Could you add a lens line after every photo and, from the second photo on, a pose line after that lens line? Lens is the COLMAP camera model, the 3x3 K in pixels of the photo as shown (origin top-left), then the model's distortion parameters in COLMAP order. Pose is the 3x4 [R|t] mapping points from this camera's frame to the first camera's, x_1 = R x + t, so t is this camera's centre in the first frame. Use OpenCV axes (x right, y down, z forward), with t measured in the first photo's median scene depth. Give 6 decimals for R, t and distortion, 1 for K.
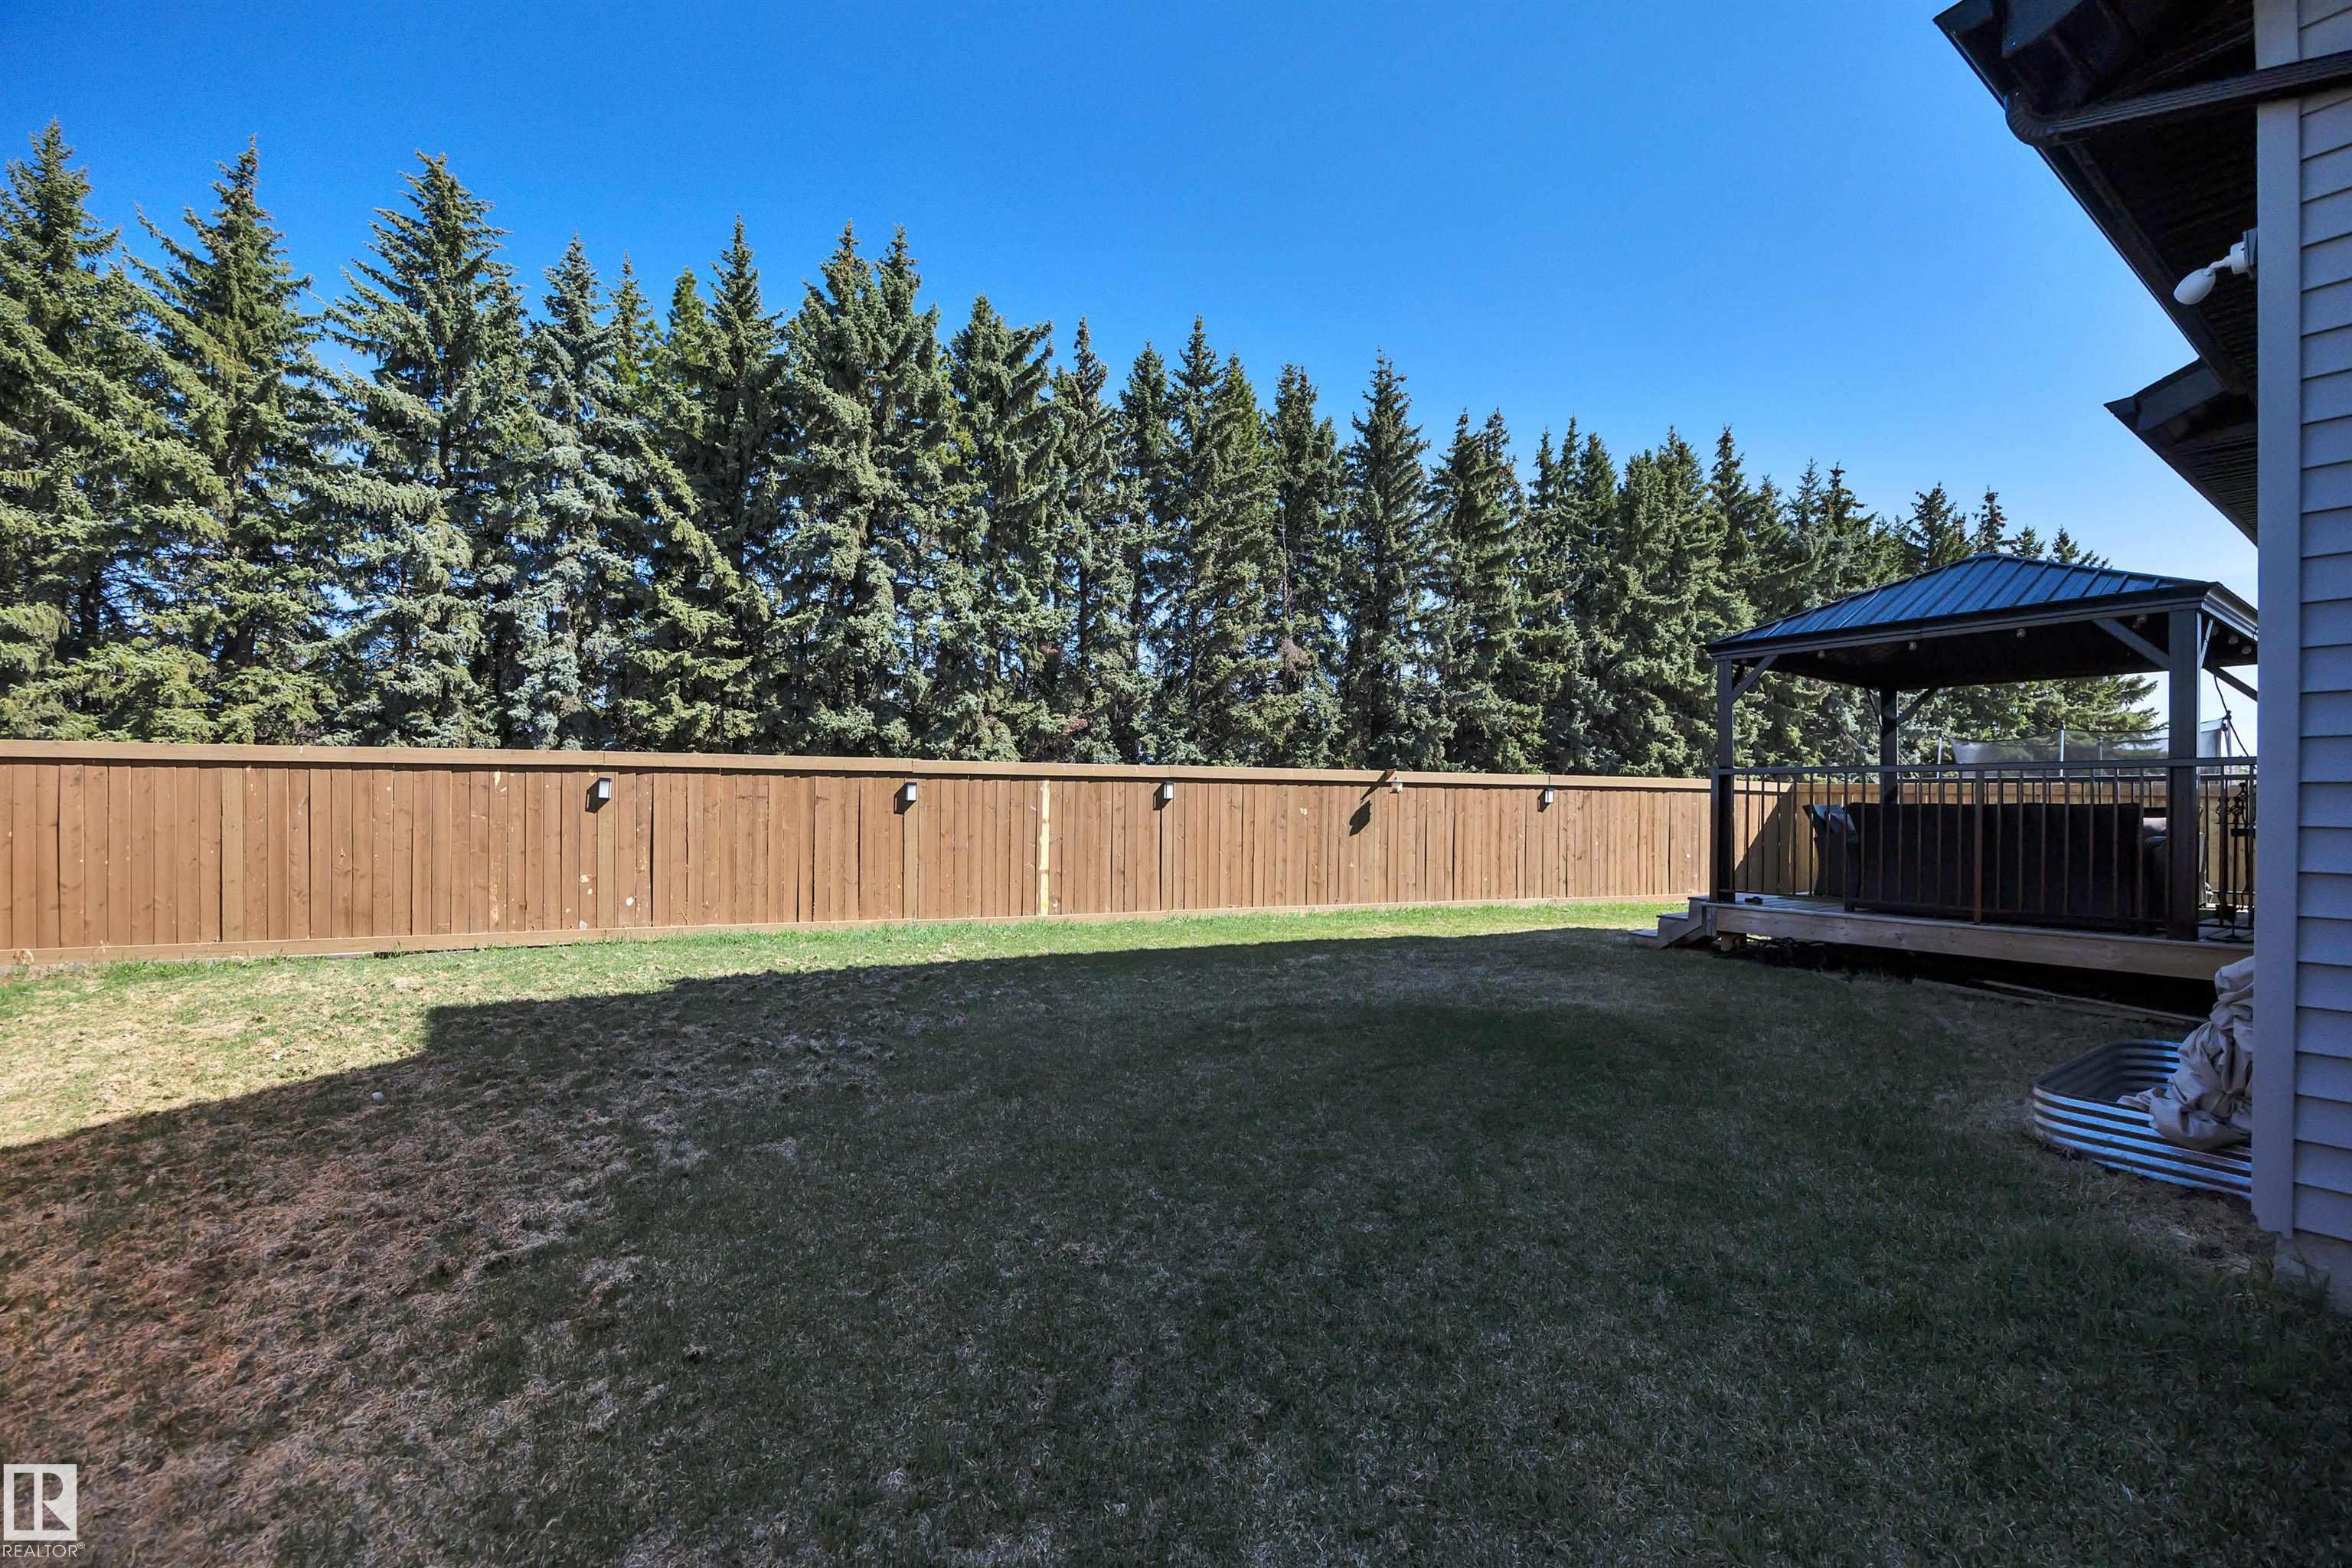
lens RADIAL K [[1035.1, 0, 1176.0], [0, 1035.1, 784.0], [0, 0, 1]] dist [-0.002034, 0.000050]
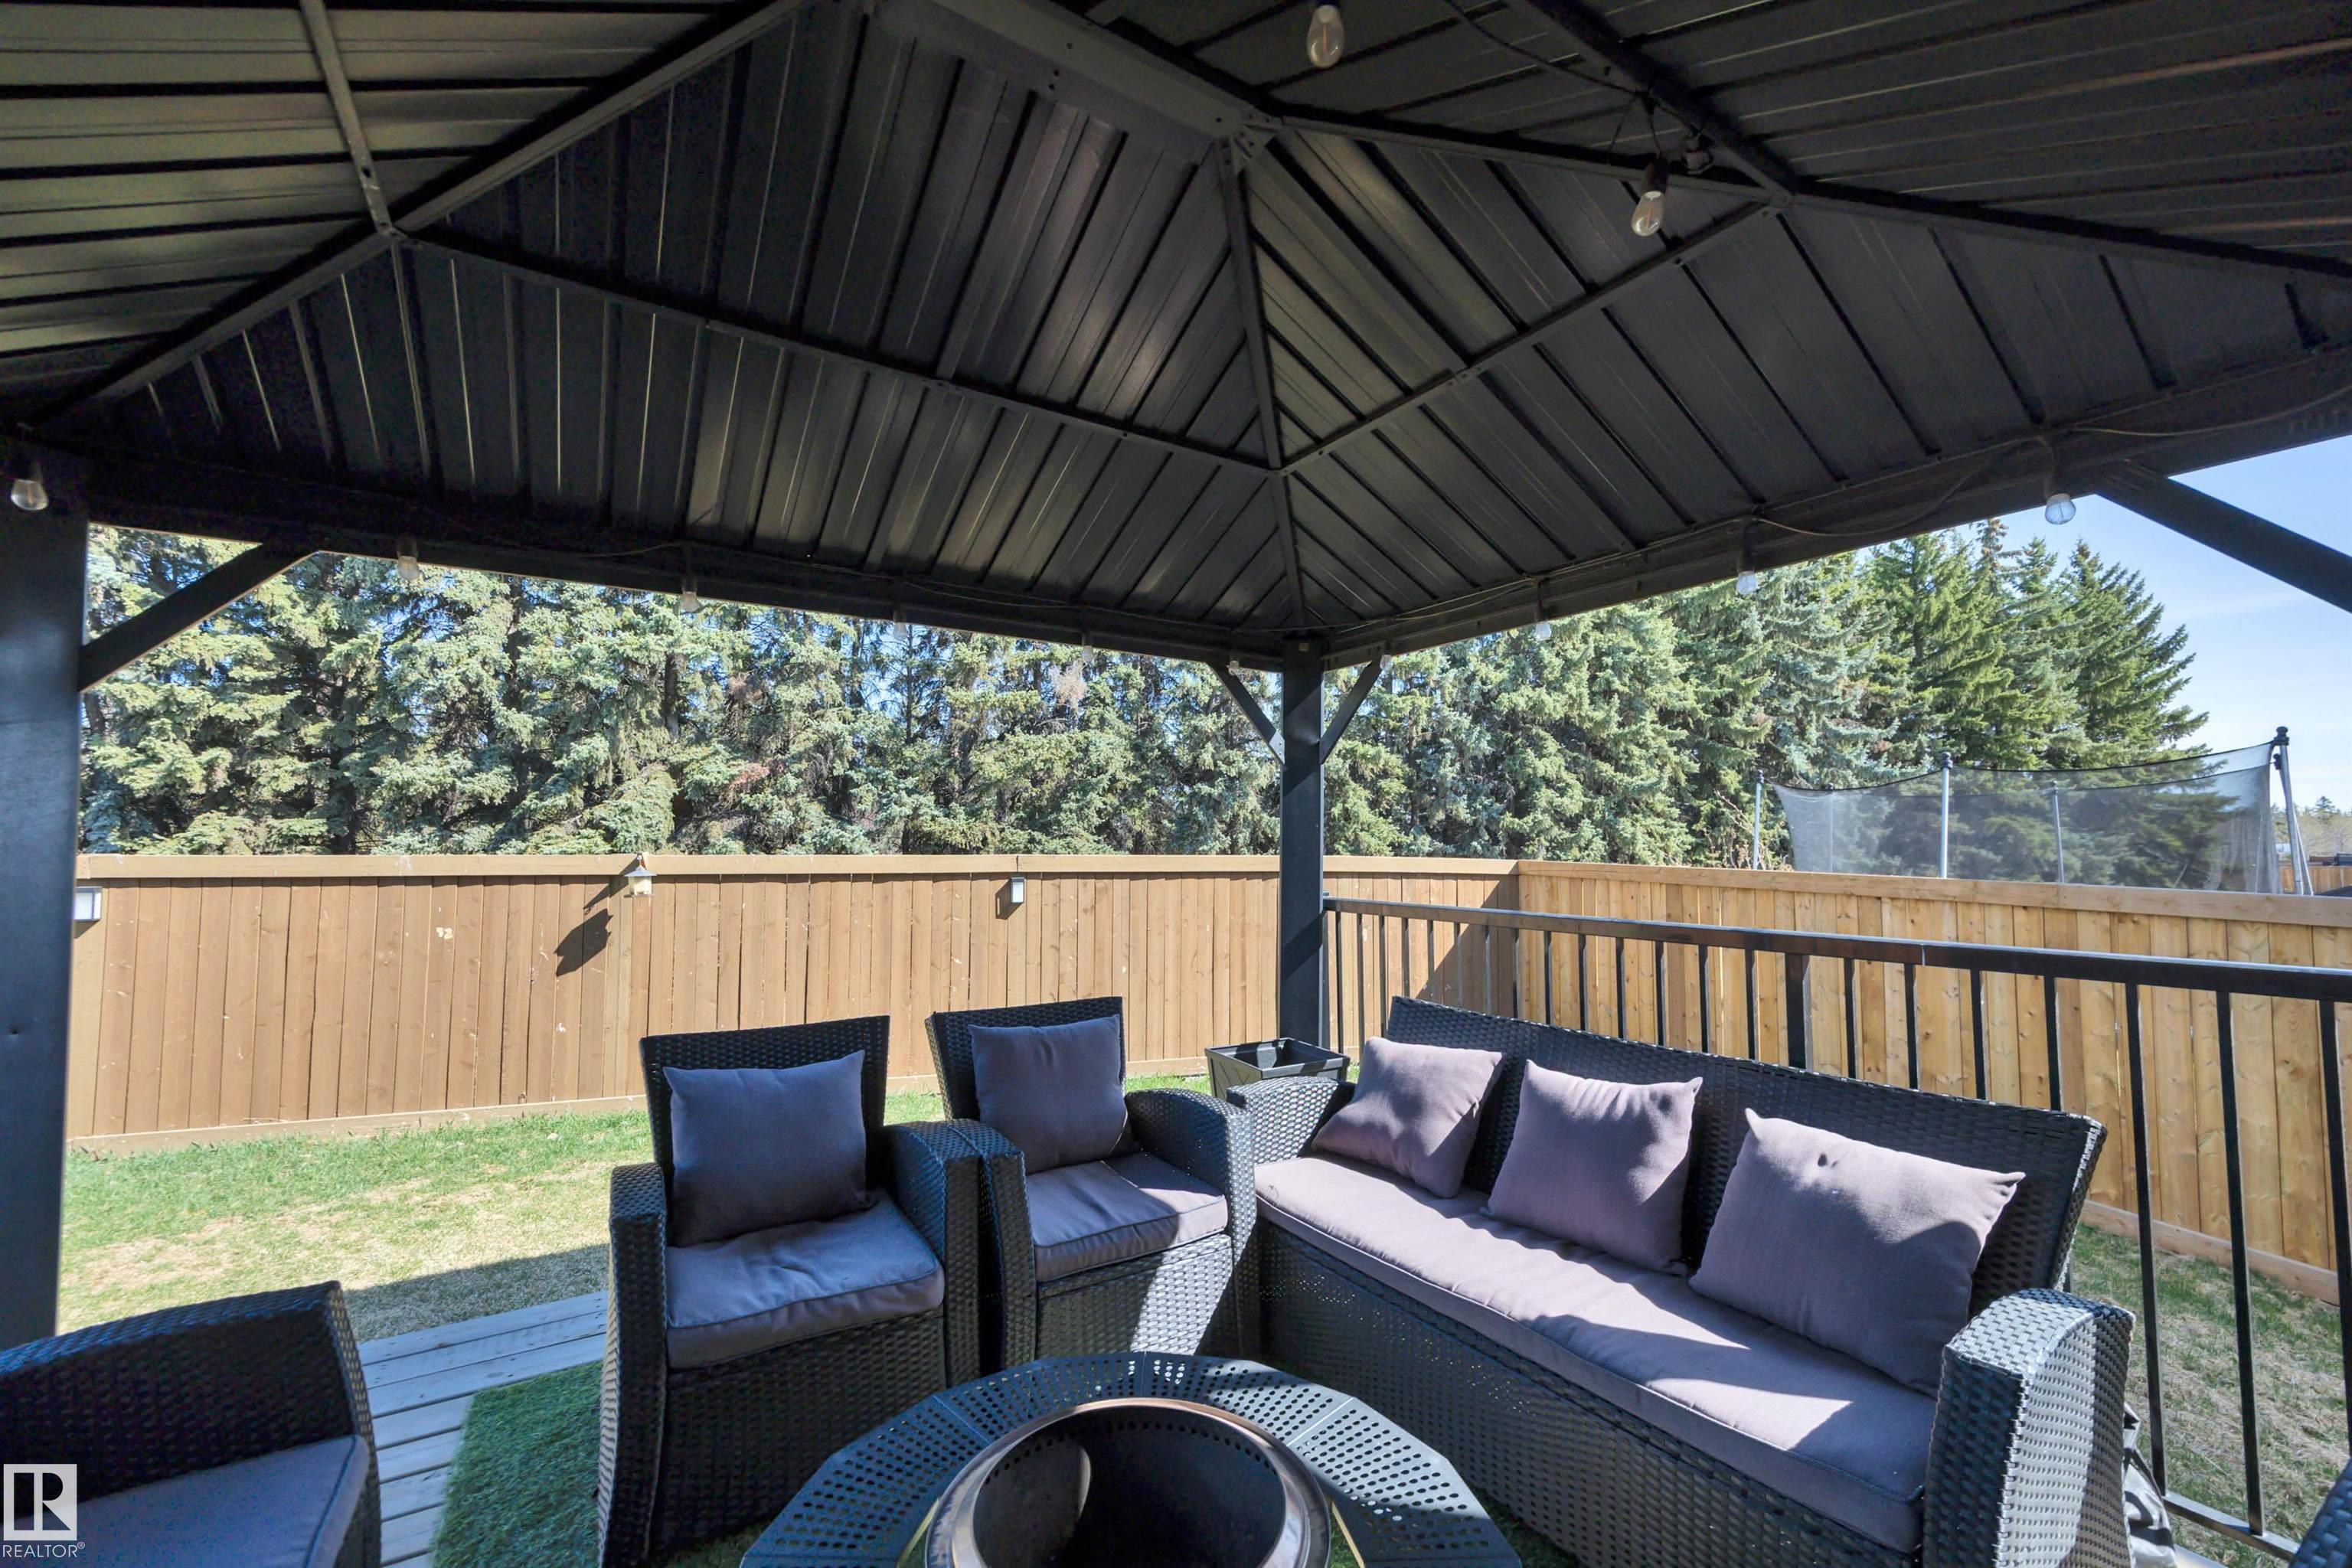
lens RADIAL K [[972.7, 0, 1176.0], [0, 972.7, 784.0], [0, 0, 1]] dist [0.012337, -0.000413]
pose [[0.998210, -0.007519, -0.059337, 0.217292], [0.004760, 0.998907, -0.046509, -0.010179], [0.059622, 0.046143, 0.997154, 0.208278]]
